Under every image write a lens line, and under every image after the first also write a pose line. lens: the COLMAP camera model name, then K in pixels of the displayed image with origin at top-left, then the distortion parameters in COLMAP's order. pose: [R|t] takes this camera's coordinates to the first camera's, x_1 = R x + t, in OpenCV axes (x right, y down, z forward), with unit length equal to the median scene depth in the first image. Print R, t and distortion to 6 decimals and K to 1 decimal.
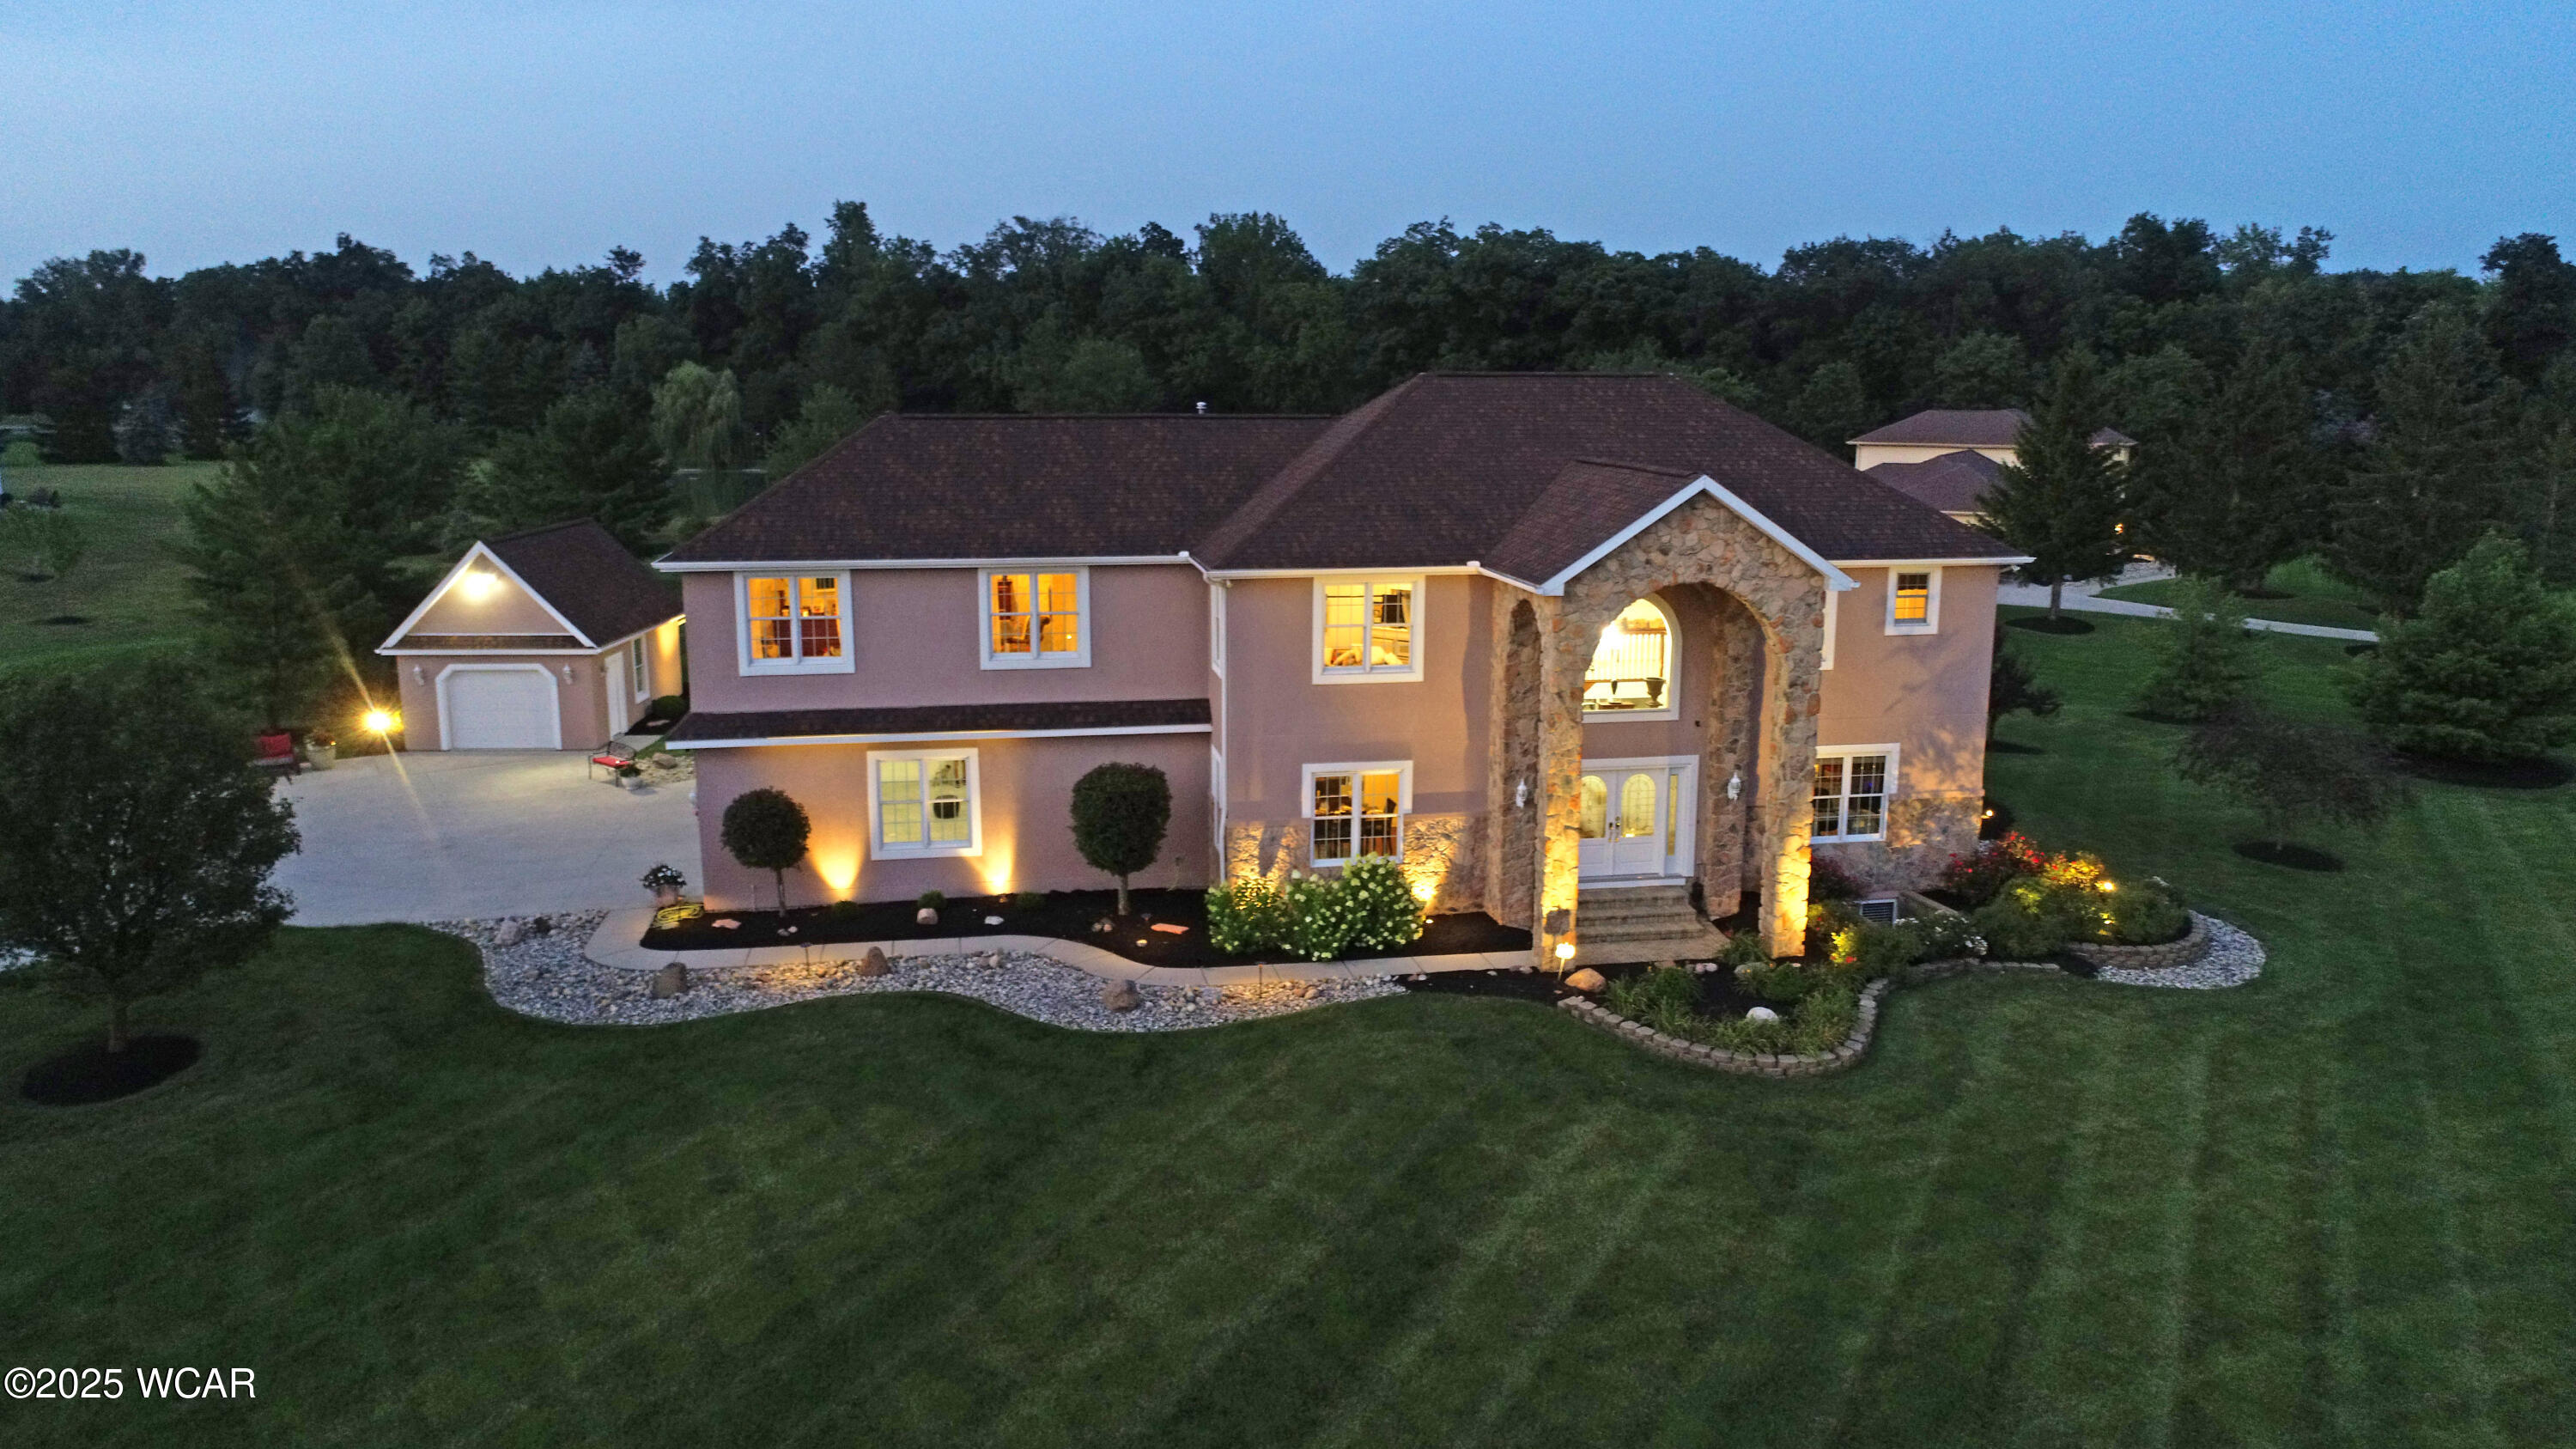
lens RADIAL K [[1730.2, 0, 1283.8], [0, 1730.2, 729.0], [0, 0, 1]] dist [-0.000707, 0.004782]
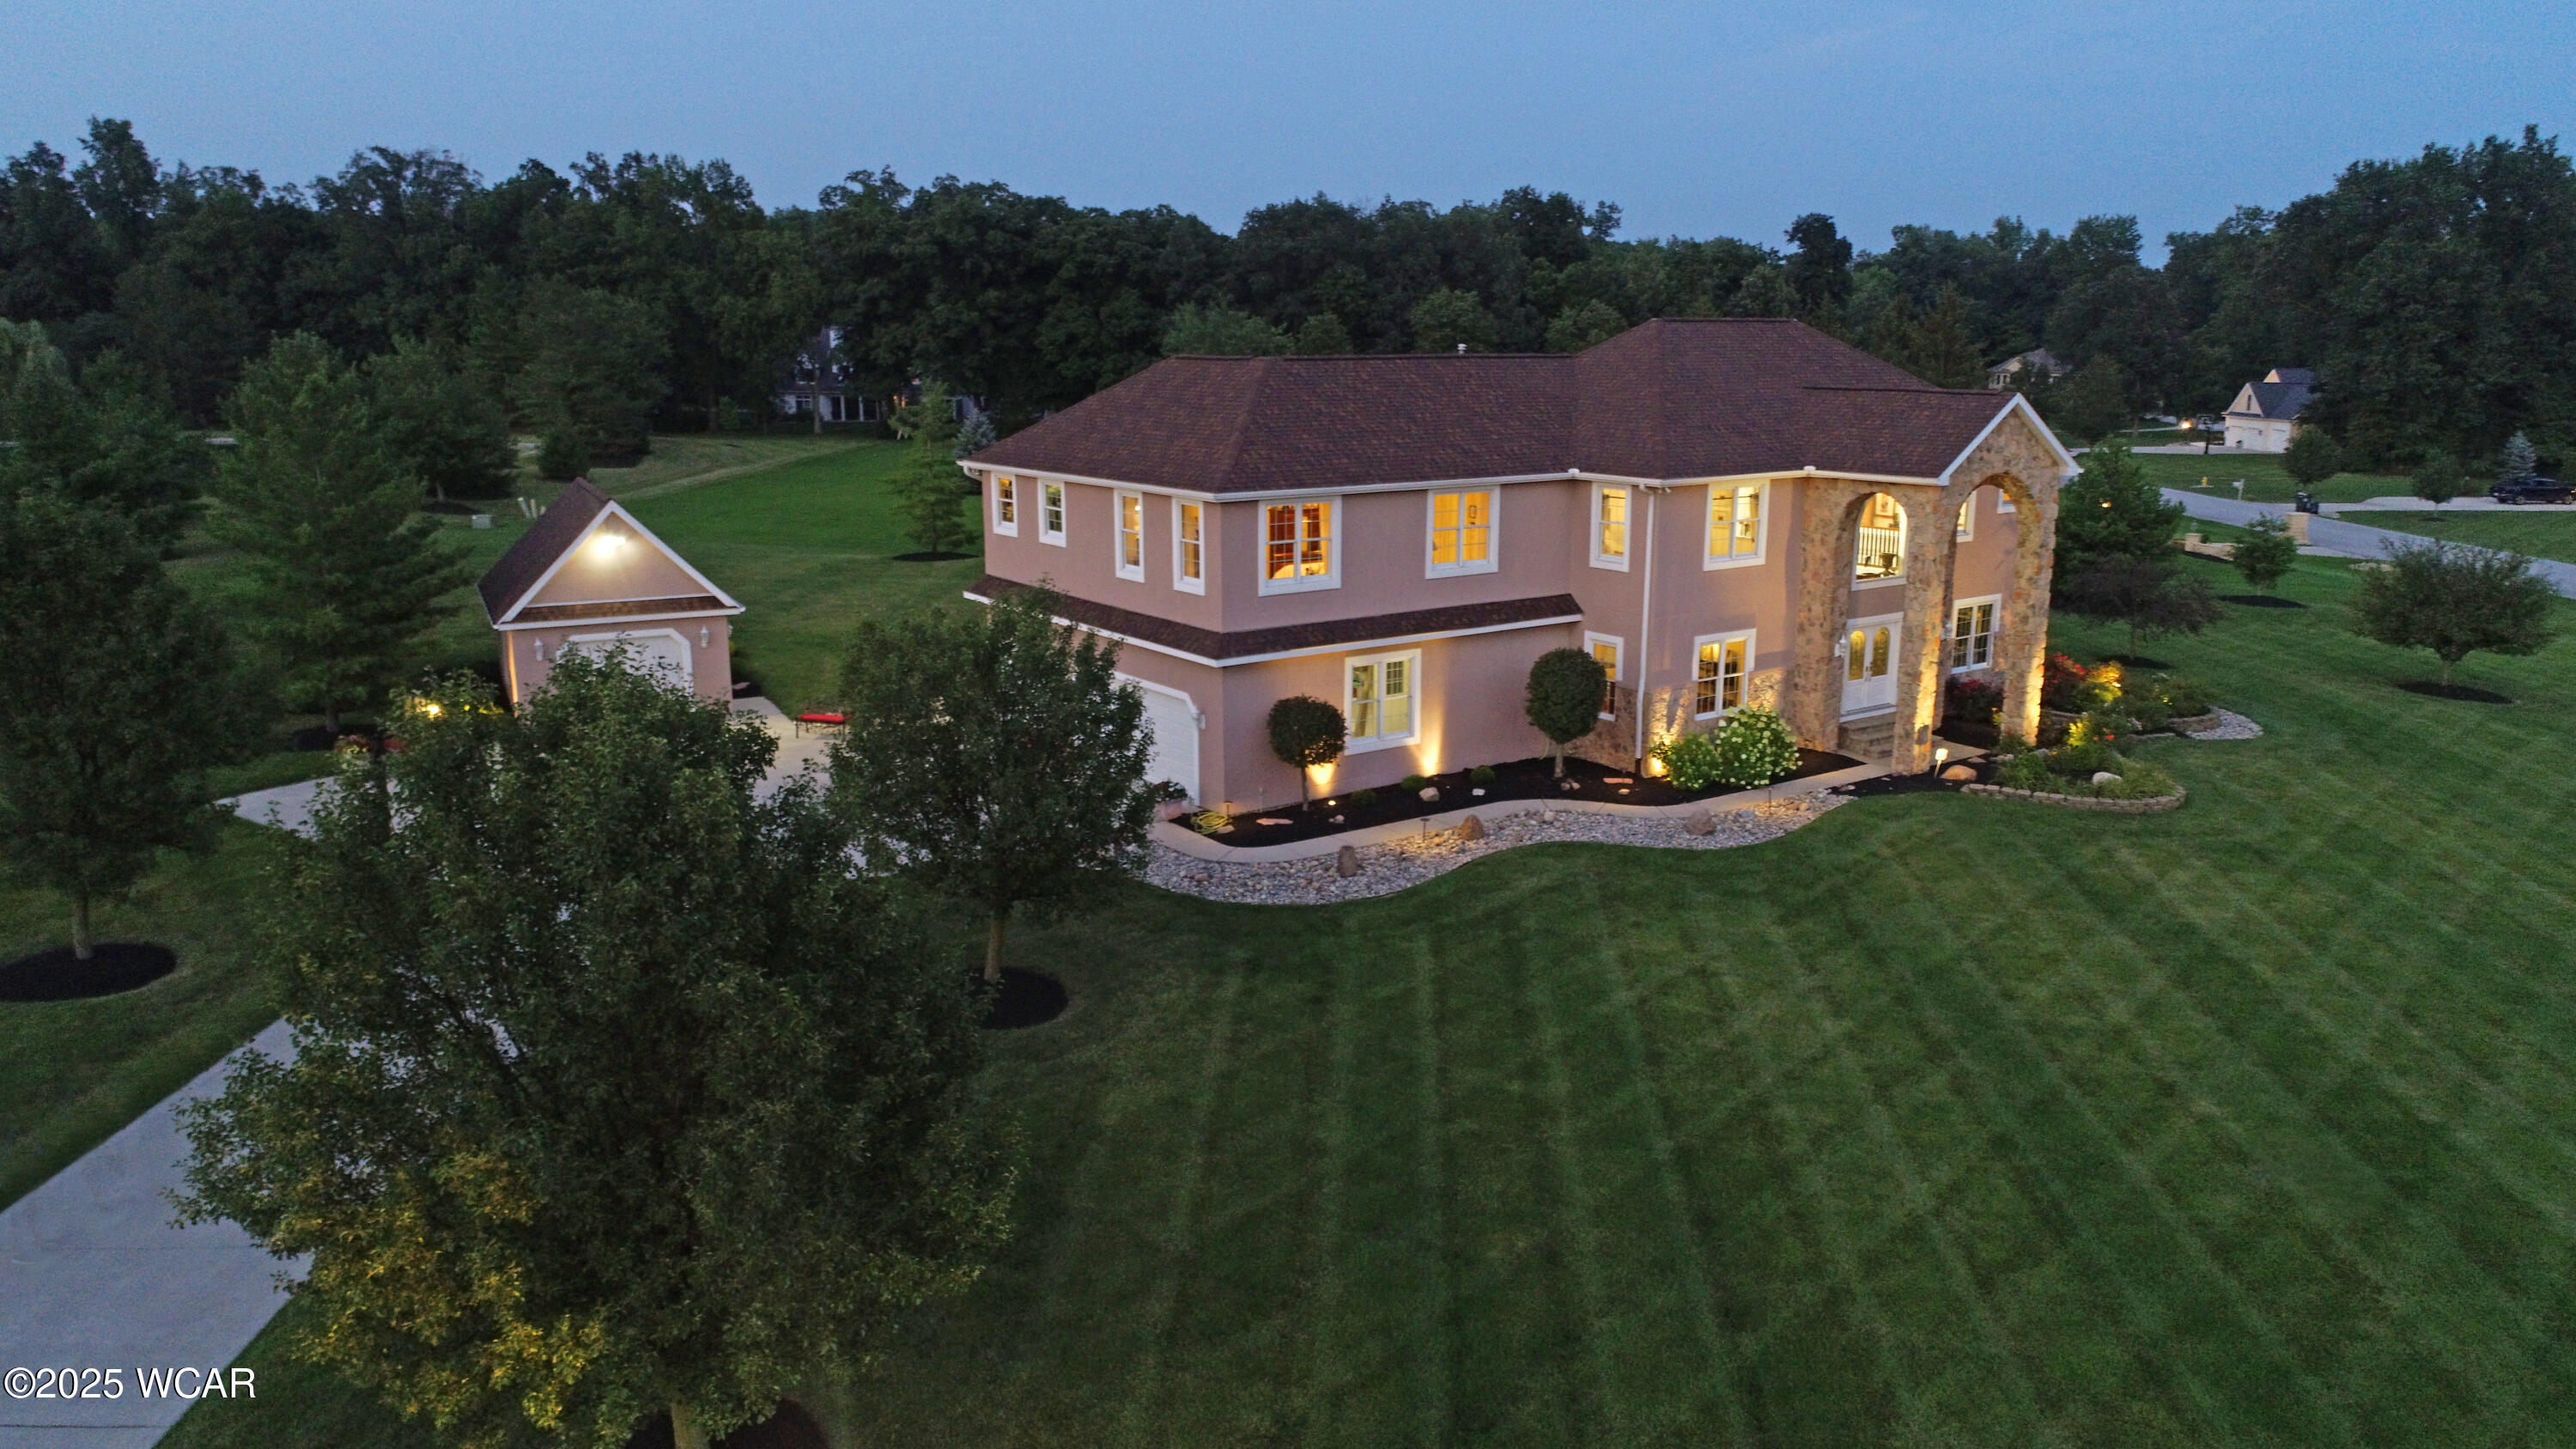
lens RADIAL K [[1730.2, 0, 1283.1], [0, 1730.2, 733.7], [0, 0, 1]] dist [-0.000707, 0.004782]
pose [[0.906680, -0.097592, 0.410374, -0.743696], [0.085897, 0.995200, 0.046890, 0.005885], [-0.412980, -0.007265, 0.910711, -0.002954]]
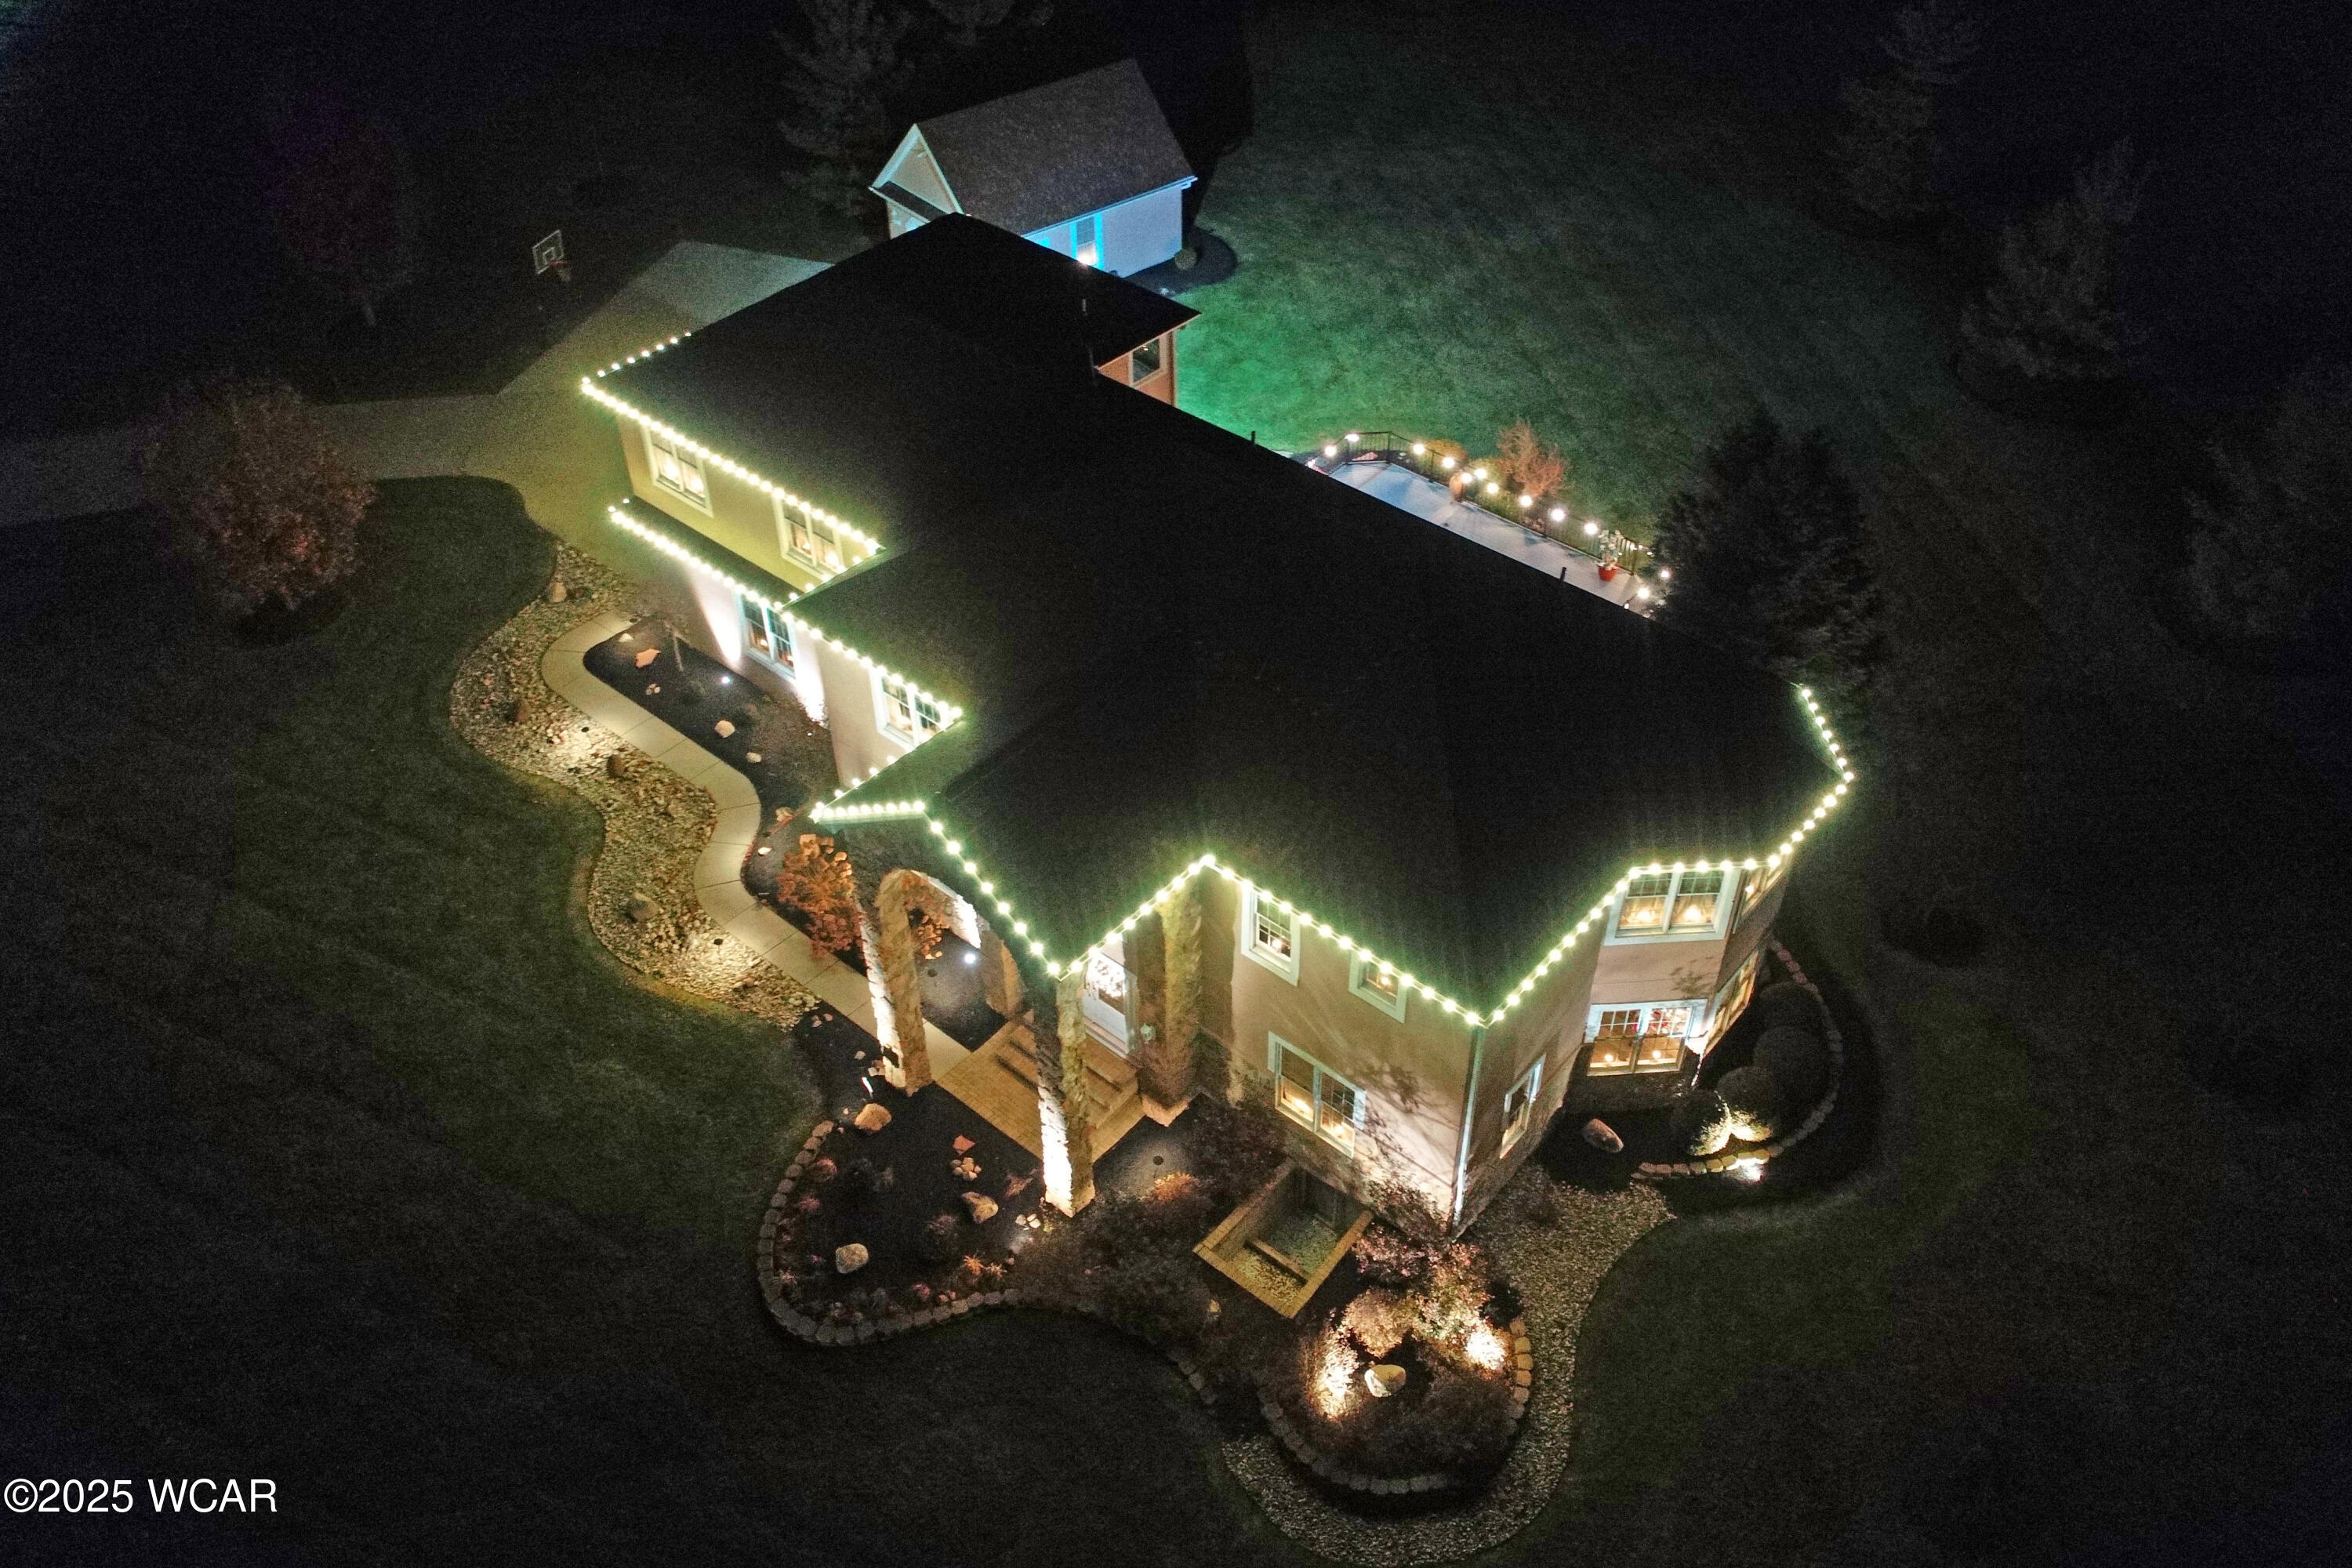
lens RADIAL K [[1878.0, 0, 1263.1], [0, 1878.0, 788.7], [0, 0, 1]] dist [0.006737, -0.009531]
pose [[0.649759, 0.509559, -0.564059, 0.796309], [-0.164895, 0.818862, 0.549795, -0.637633], [0.742039, -0.264224, 0.616087, 0.441456]]
